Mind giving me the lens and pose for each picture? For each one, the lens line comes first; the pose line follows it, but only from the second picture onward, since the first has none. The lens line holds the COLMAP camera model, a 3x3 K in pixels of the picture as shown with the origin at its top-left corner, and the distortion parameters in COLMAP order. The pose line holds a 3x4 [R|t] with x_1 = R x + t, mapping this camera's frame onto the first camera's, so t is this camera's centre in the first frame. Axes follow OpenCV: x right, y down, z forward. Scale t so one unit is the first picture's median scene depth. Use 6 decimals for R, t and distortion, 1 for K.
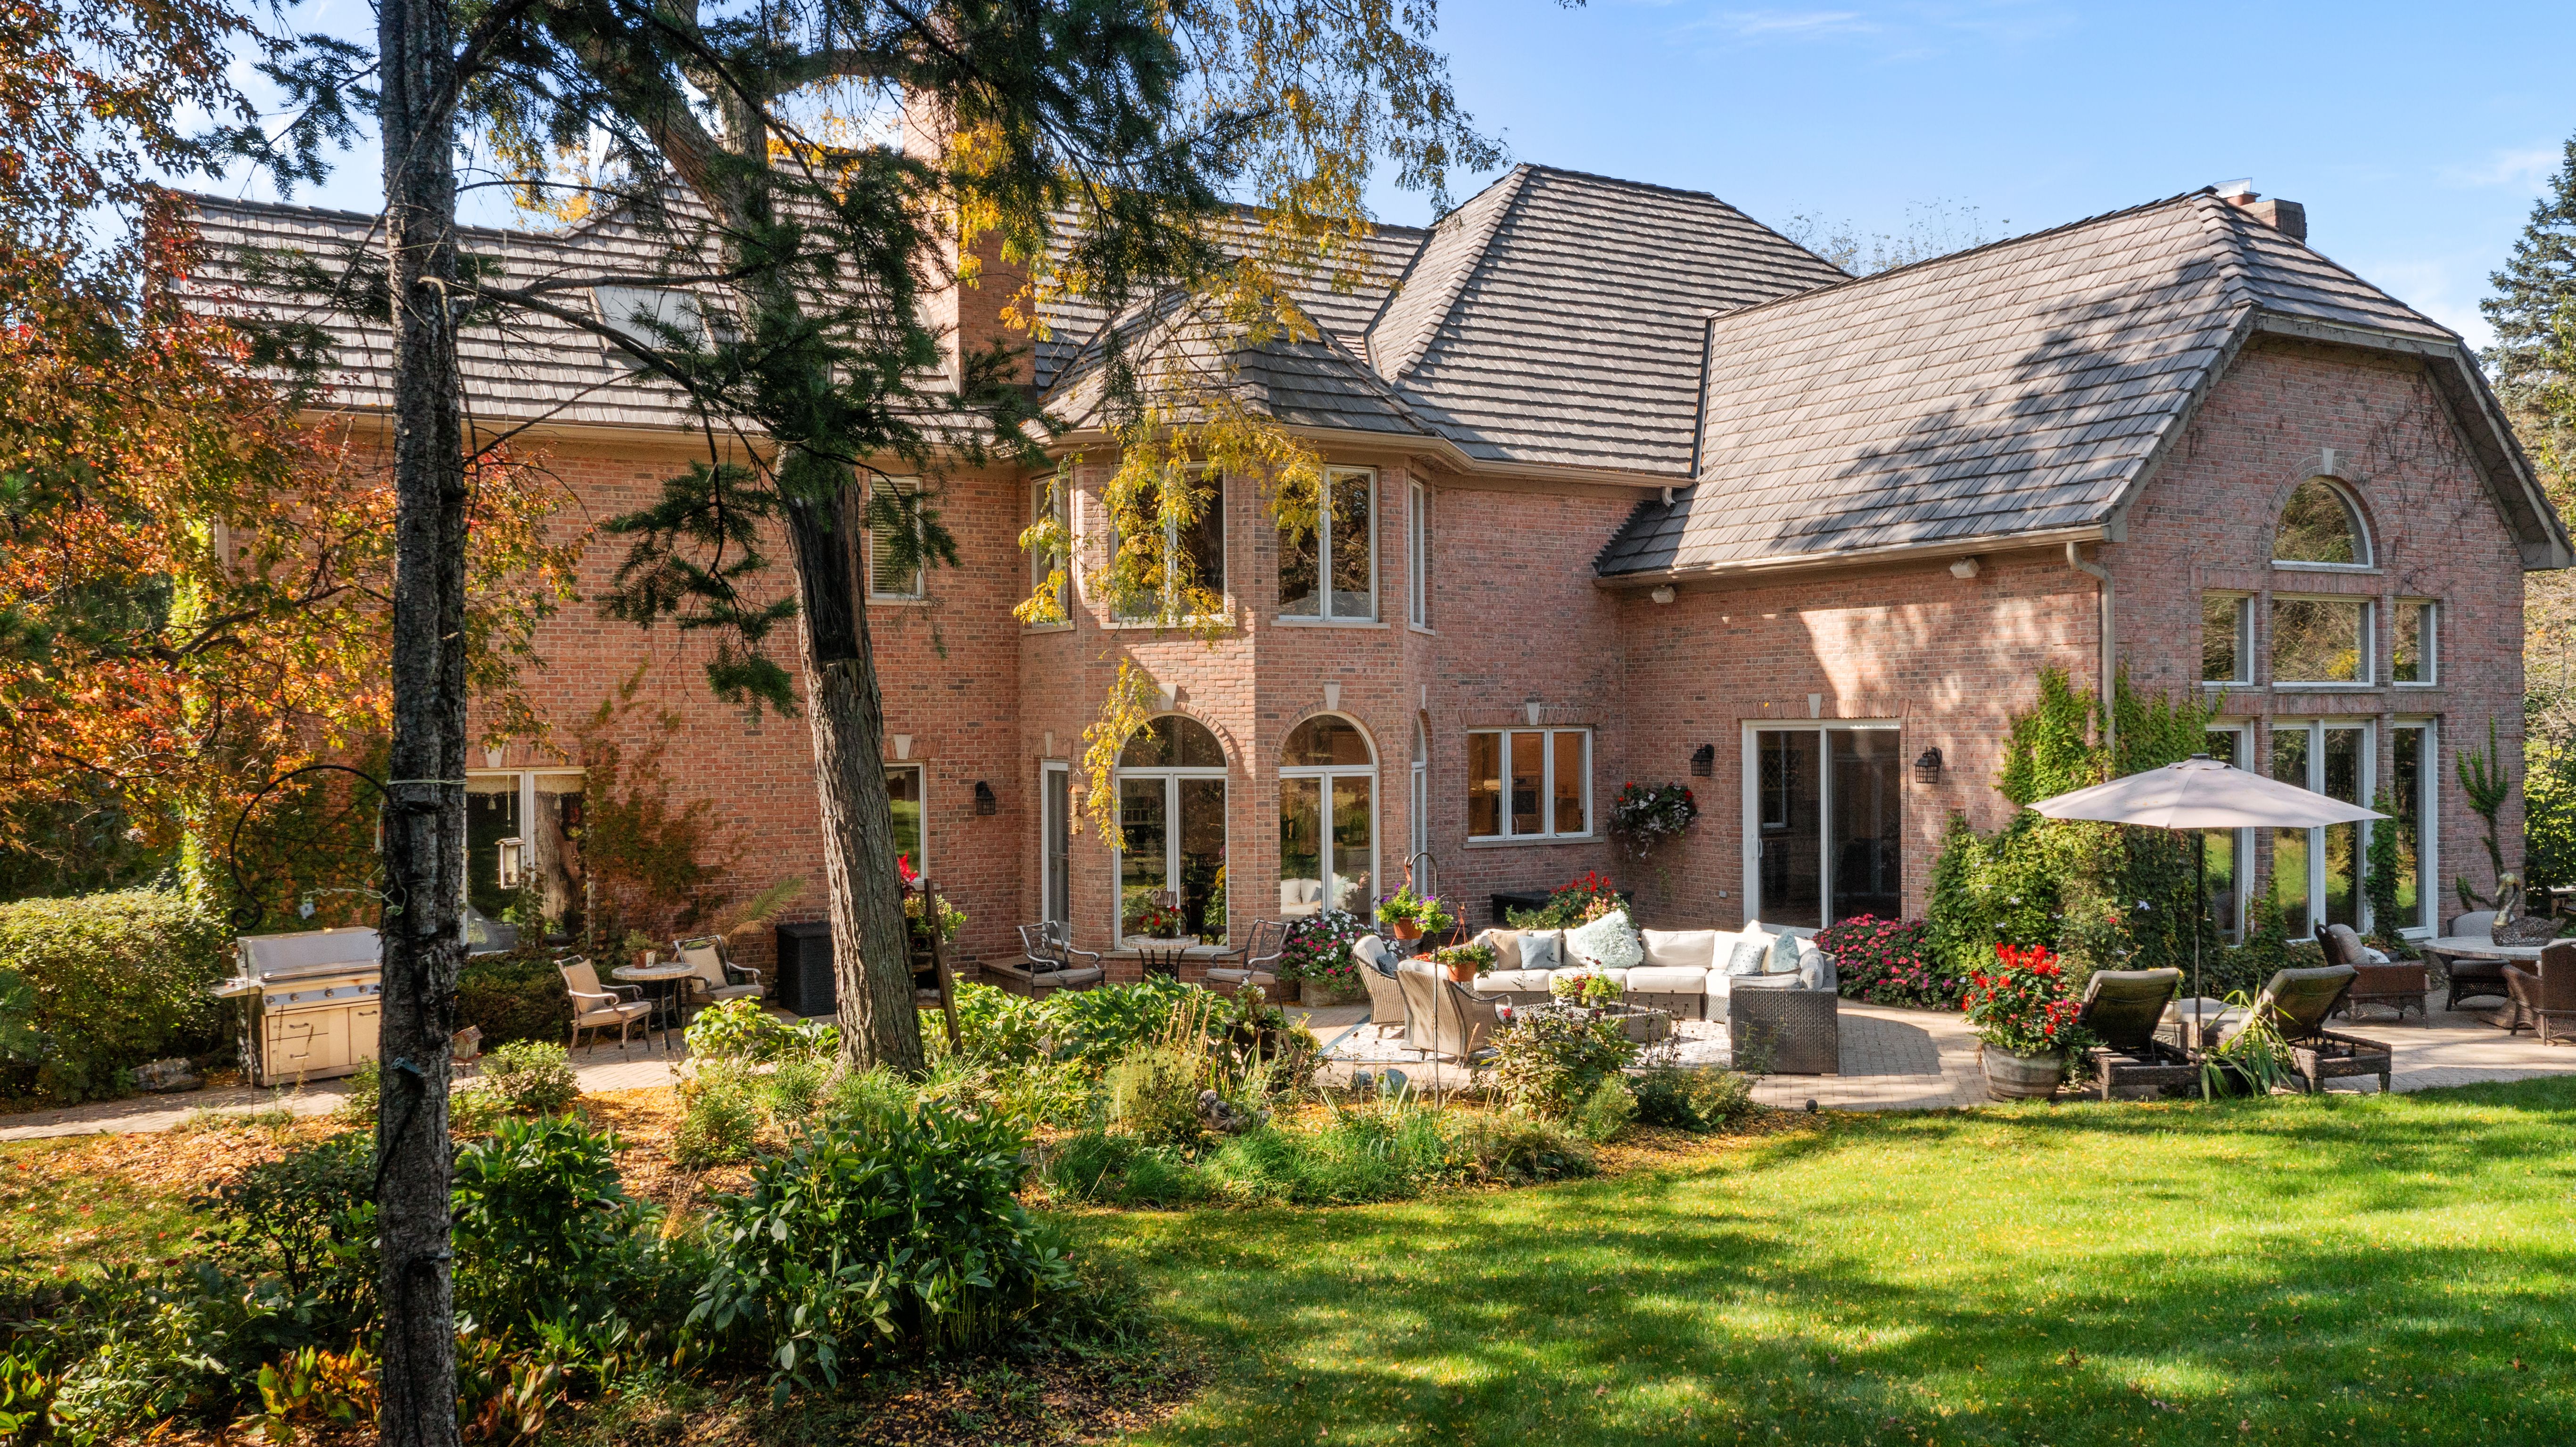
lens RADIAL K [[2143.0, 0, 1282.8], [0, 2143.0, 811.7], [0, 0, 1]] dist [-0.011436, 0.007390]
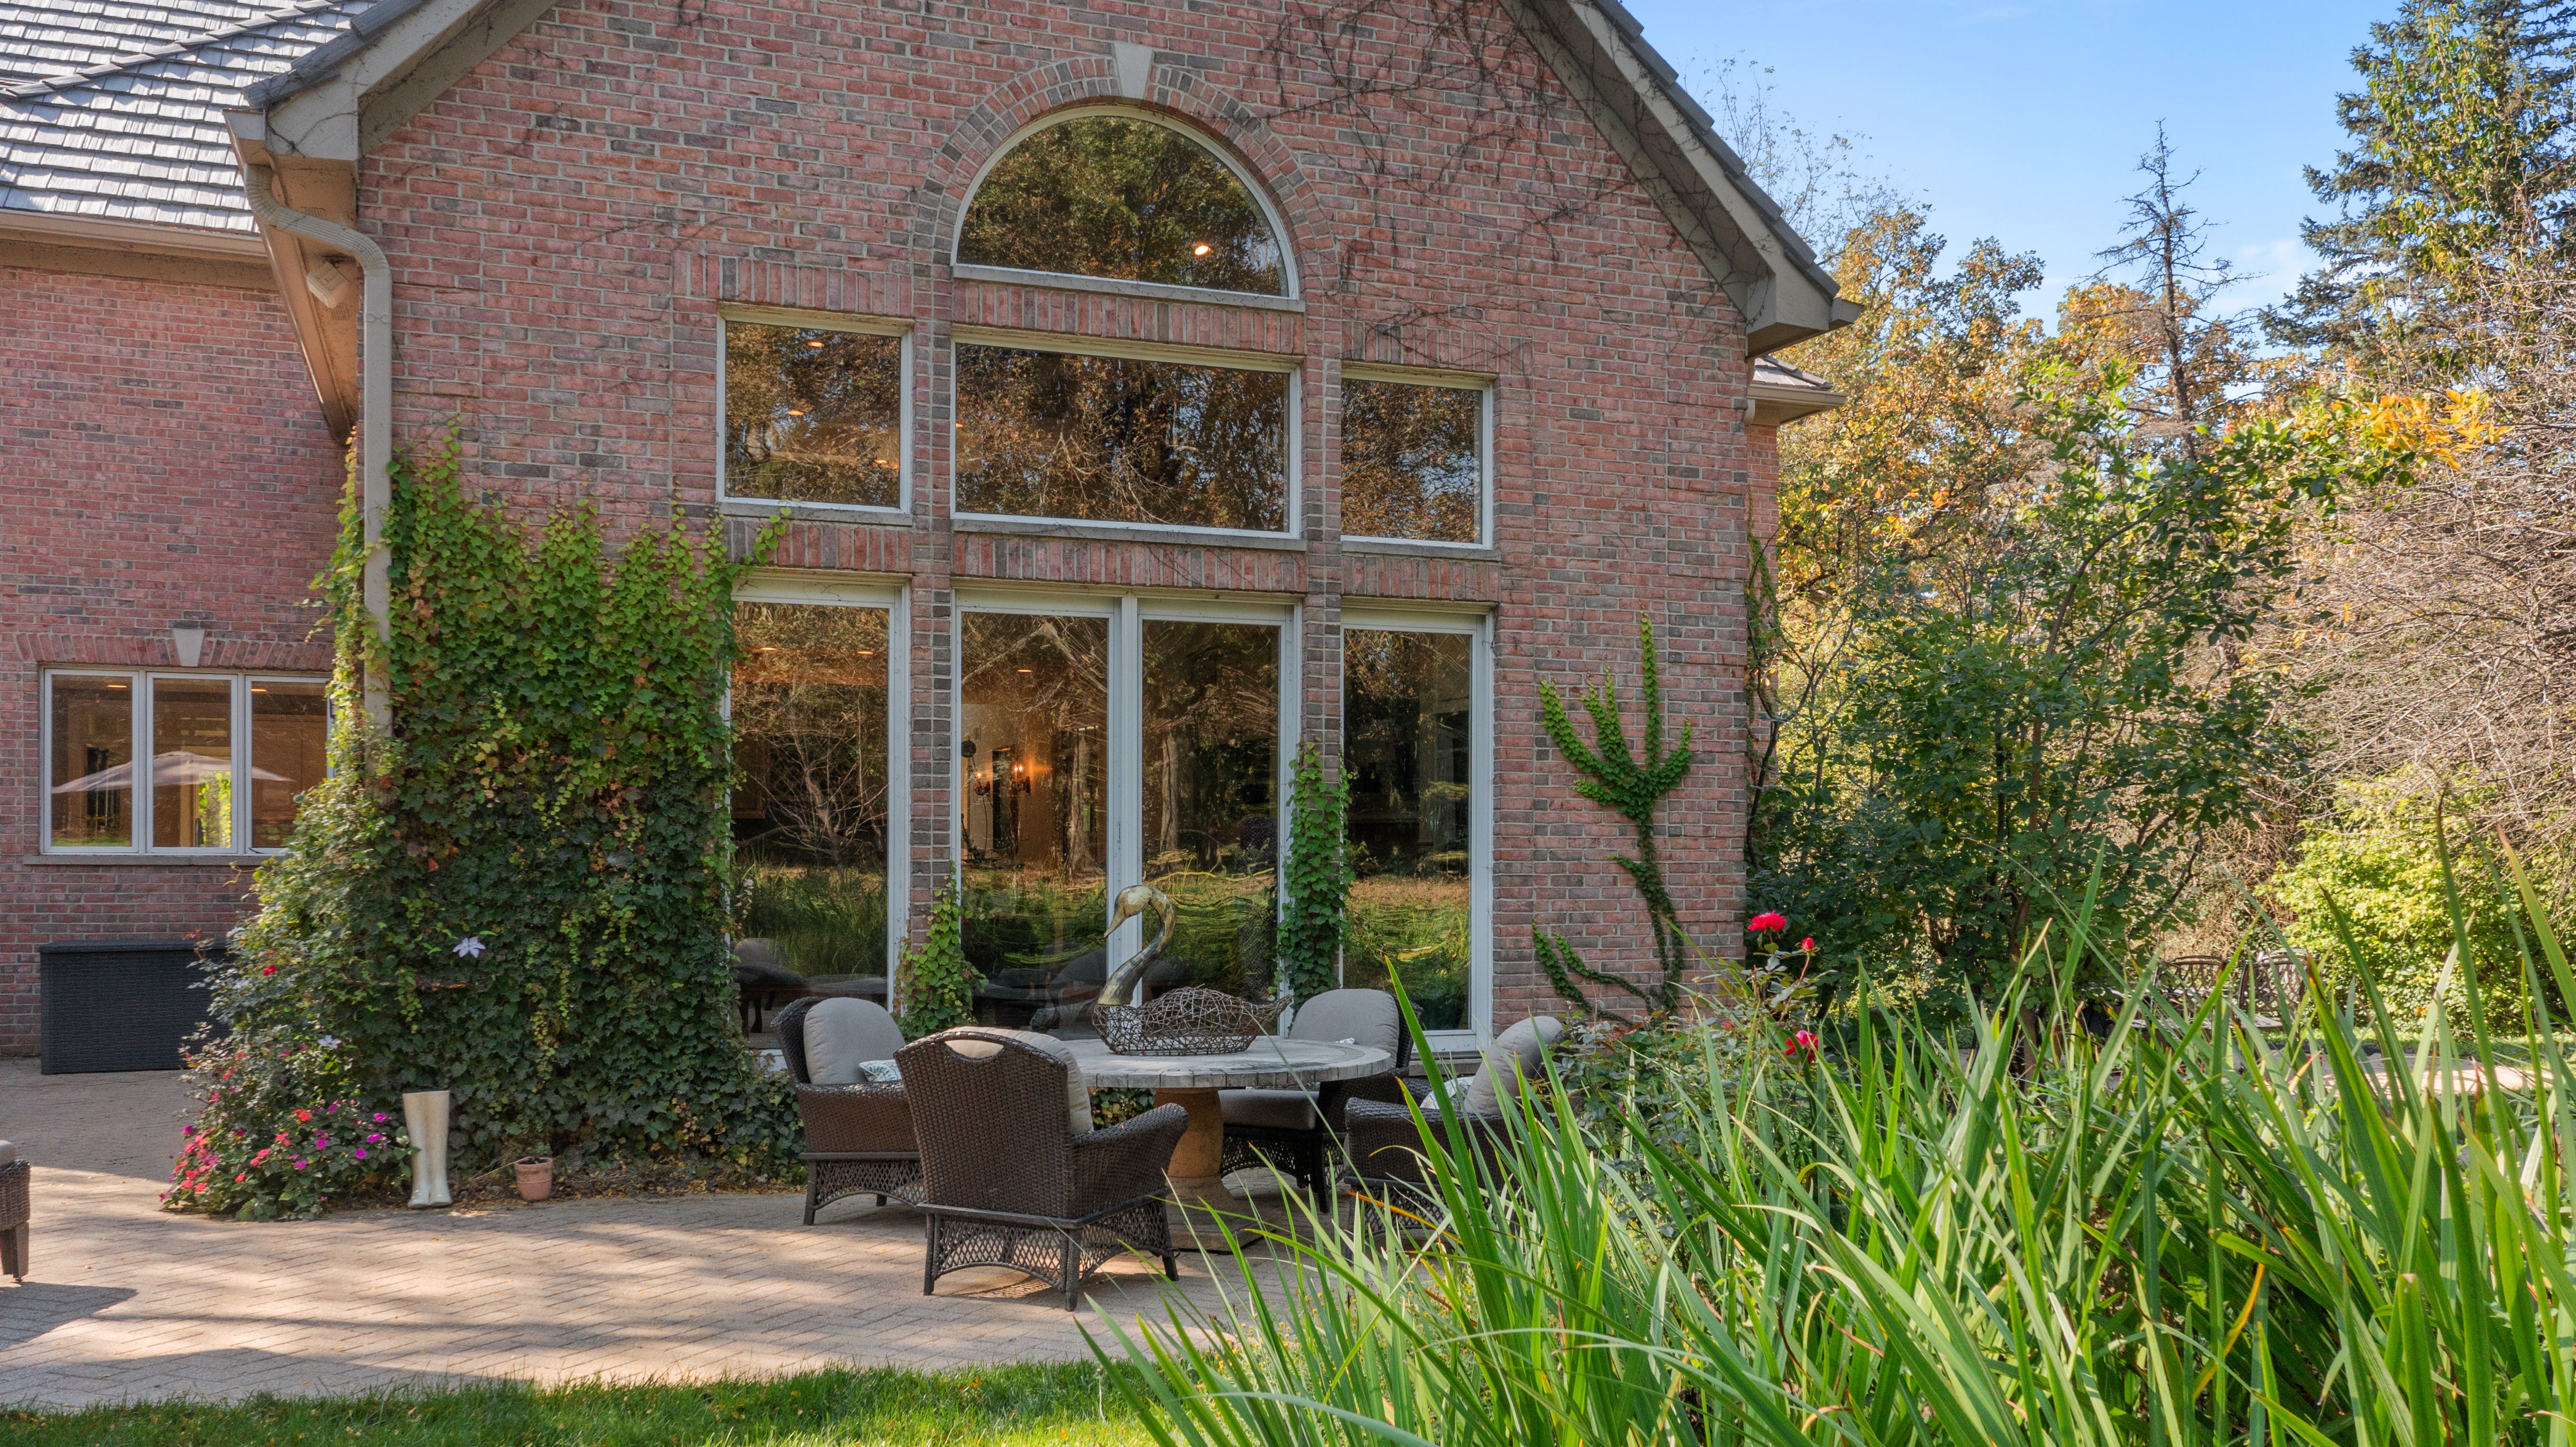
lens RADIAL K [[2195.1, 0, 1323.2], [0, 2195.1, 924.7], [0, 0, 1]] dist [-0.012703, 0.005371]
pose [[0.987590, 0.018118, -0.156006, 0.519291], [-0.019492, 0.999783, -0.007284, 0.030020], [0.155840, 0.010235, 0.987729, 0.431636]]
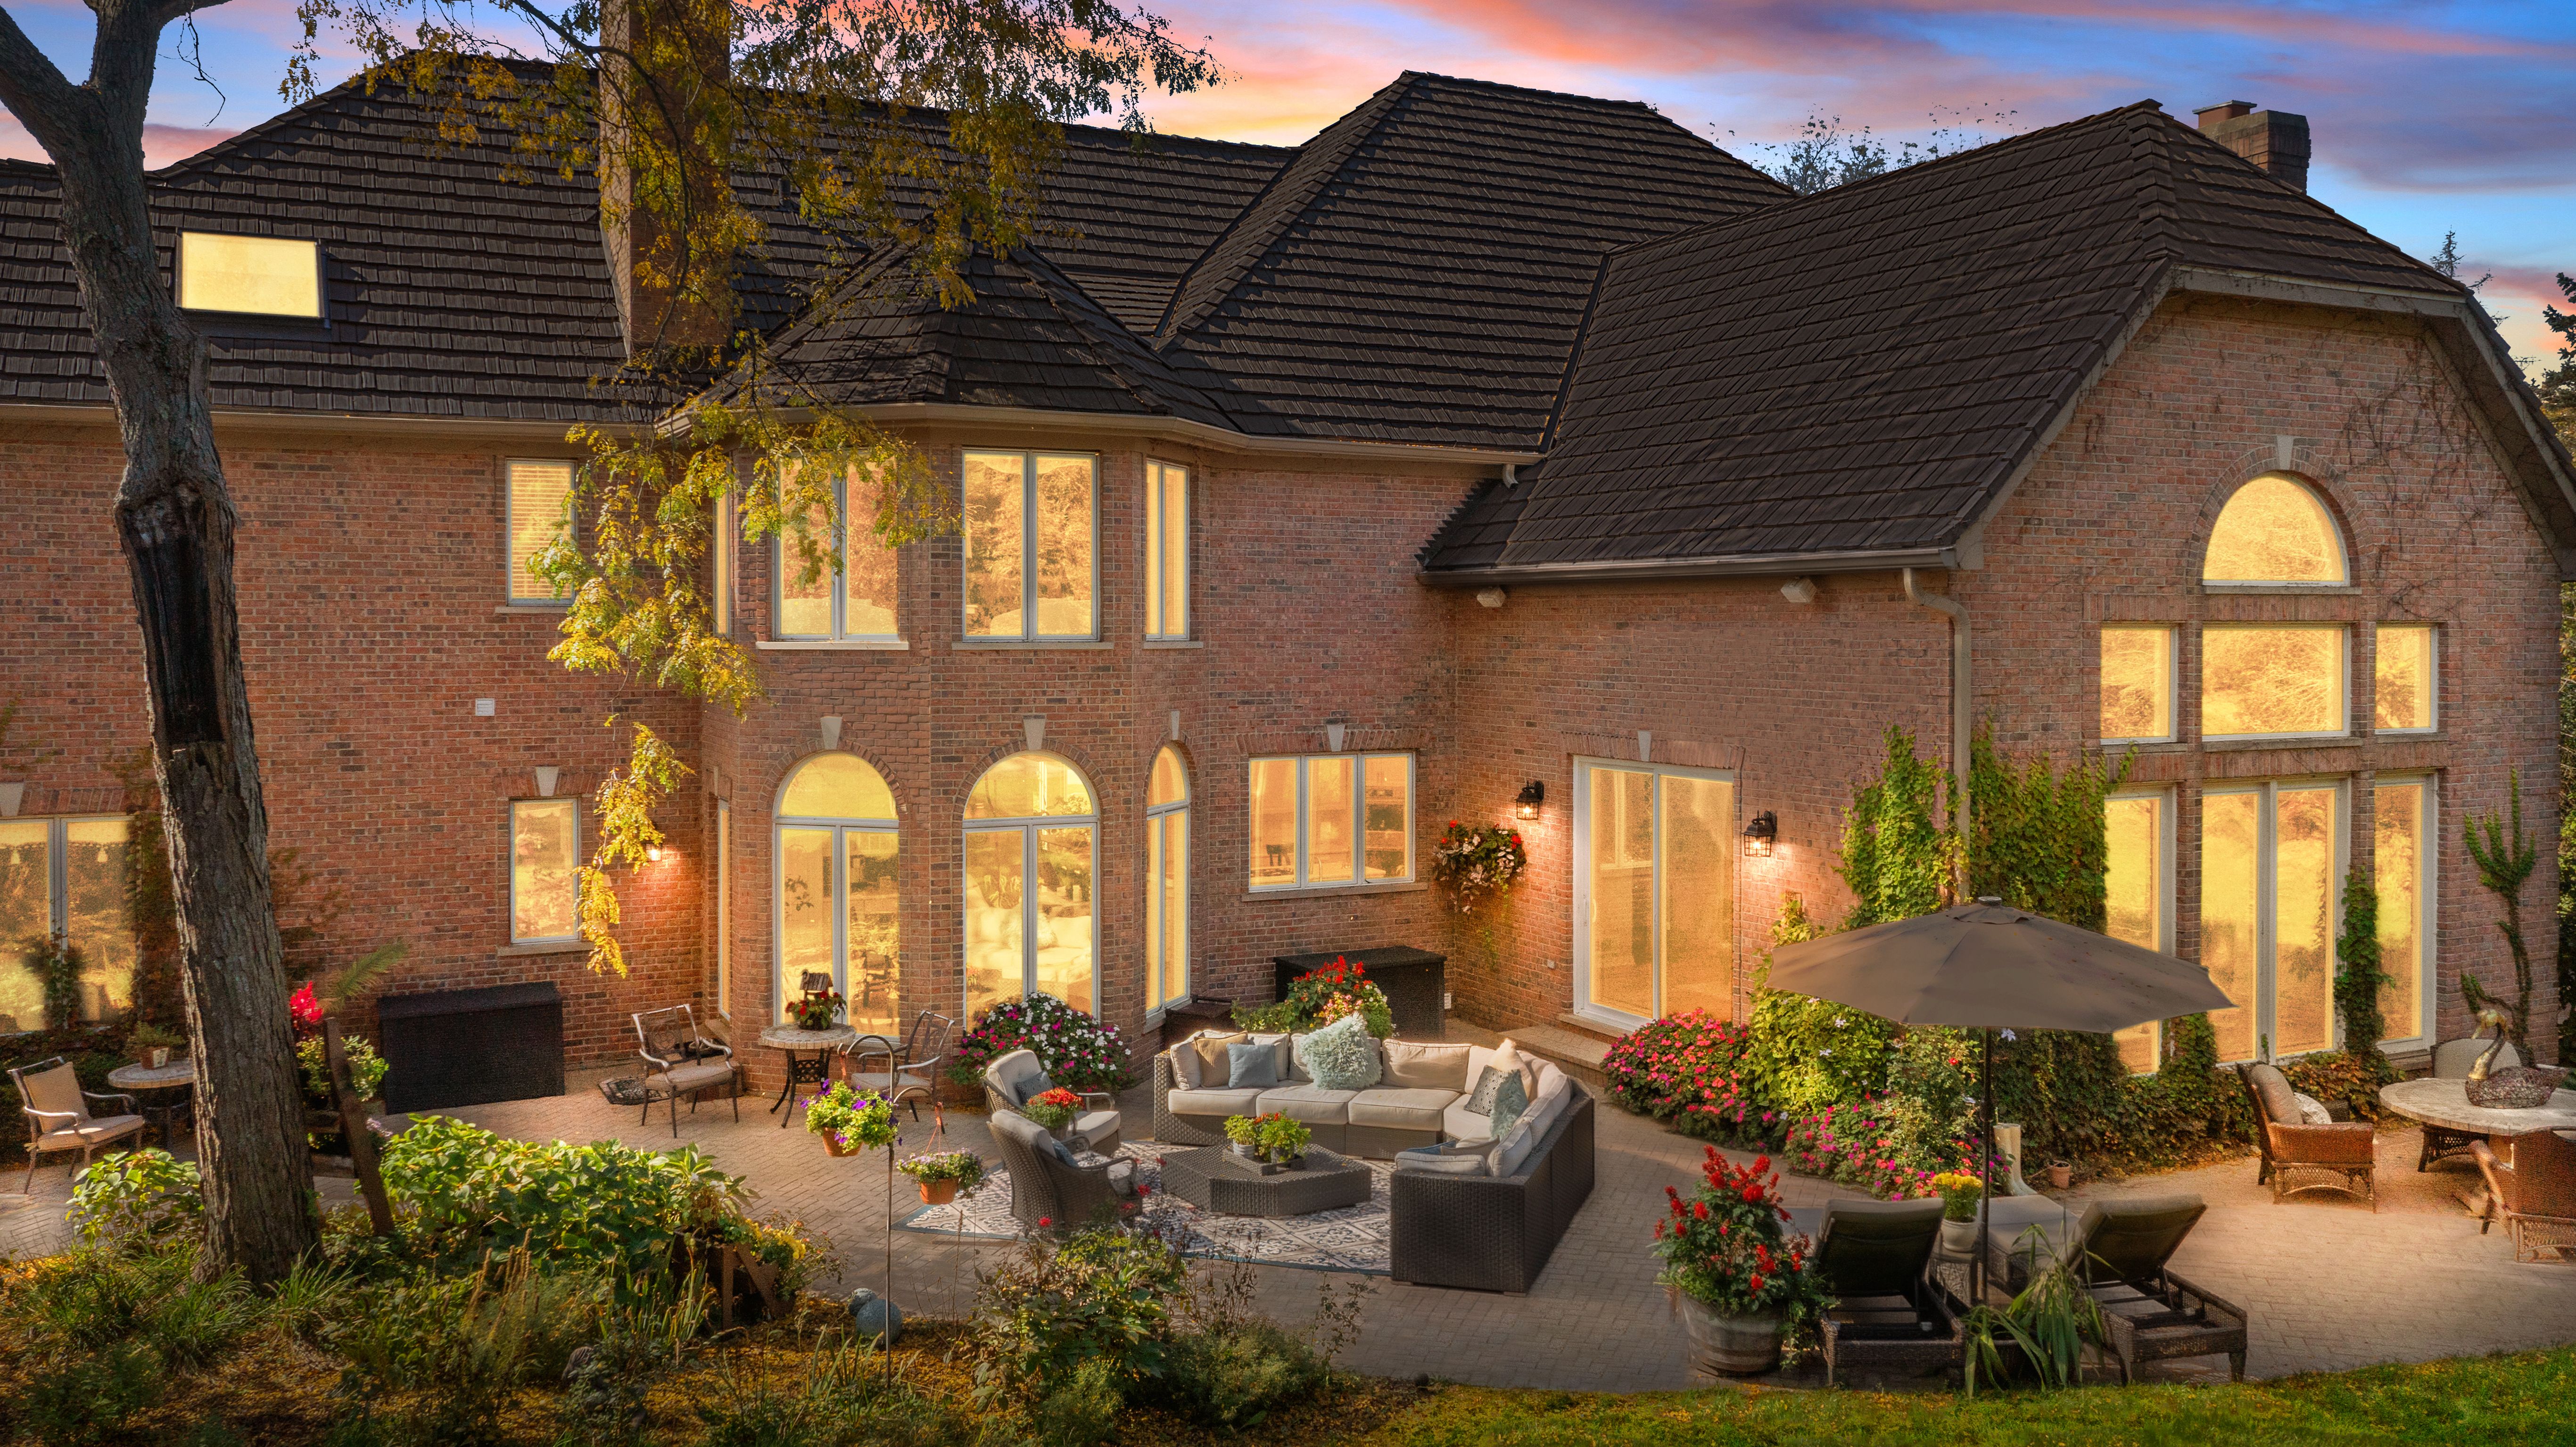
lens RADIAL K [[2143.0, 0, 1285.9], [0, 2143.0, 720.1], [0, 0, 1]] dist [-0.011436, 0.007390]
pose [[0.997490, 0.012073, -0.069768, 0.152302], [-0.011691, 0.999914, 0.005886, -0.056078], [0.069833, -0.005056, 0.997546, 0.163861]]
